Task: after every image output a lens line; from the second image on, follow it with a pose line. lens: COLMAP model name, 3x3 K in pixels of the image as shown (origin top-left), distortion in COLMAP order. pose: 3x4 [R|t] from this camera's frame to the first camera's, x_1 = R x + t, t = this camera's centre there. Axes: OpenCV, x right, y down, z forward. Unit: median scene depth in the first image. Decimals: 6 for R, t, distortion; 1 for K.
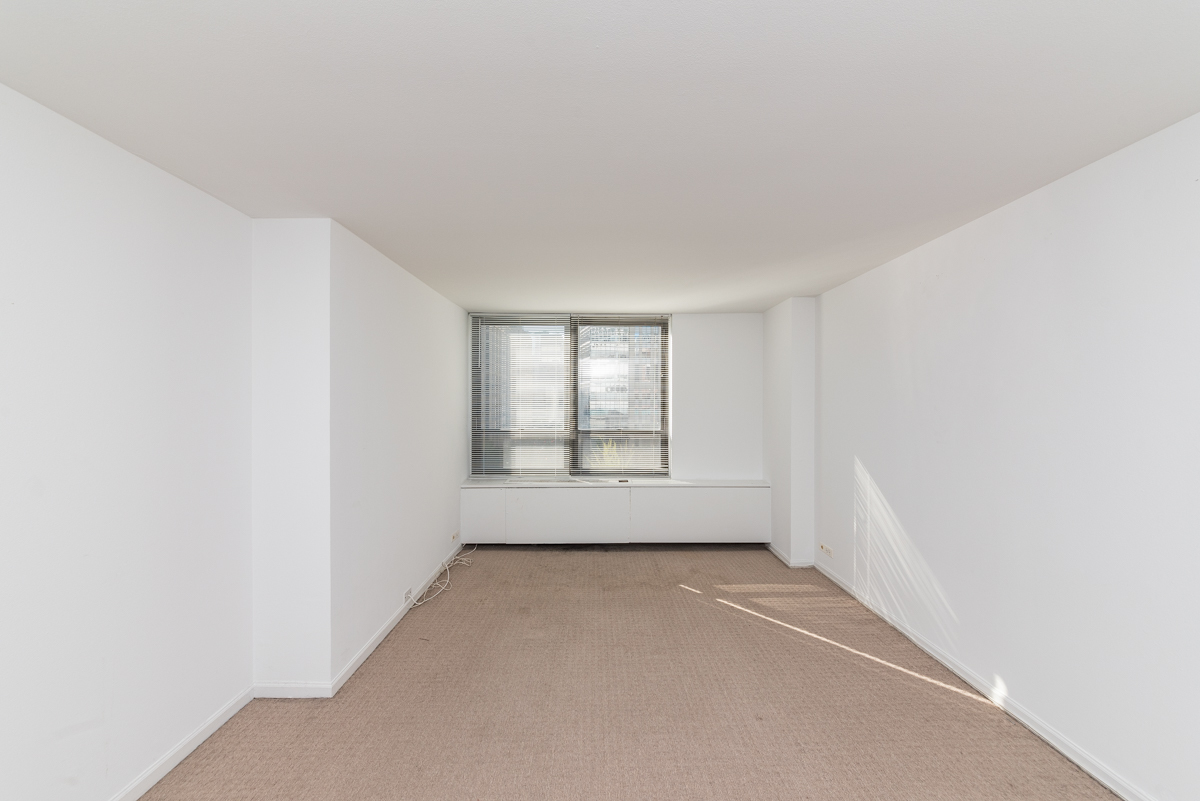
lens RADIAL K [[419.6, 0, 600.0], [0, 419.6, 400.5], [0, 0, 1]] dist [-0.001884, 0.000153]
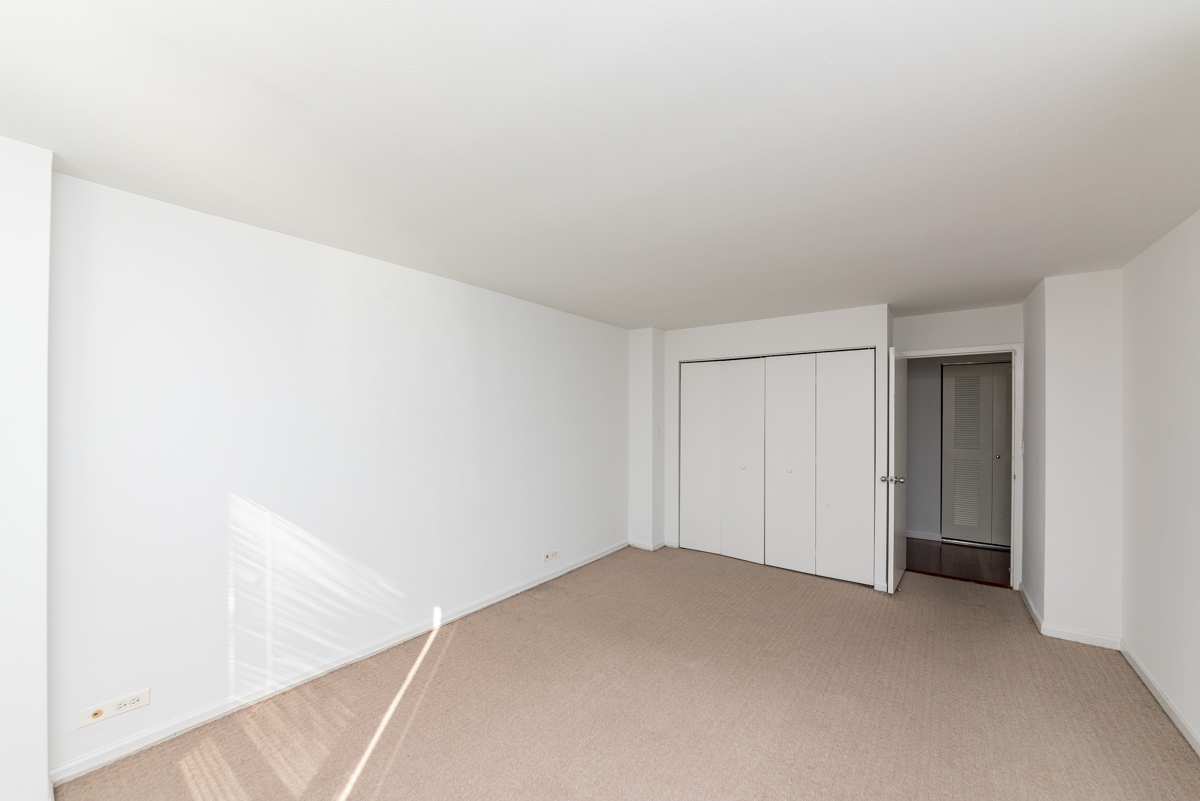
lens RADIAL K [[453.1, 0, 600.0], [0, 453.1, 400.5], [0, 0, 1]] dist [-0.001045, -0.000215]
pose [[-0.777006, 0.007599, 0.629447, -0.261826], [-0.007416, 0.999747, -0.021223, -0.002064], [-0.629450, -0.021158, -0.776753, 1.117957]]
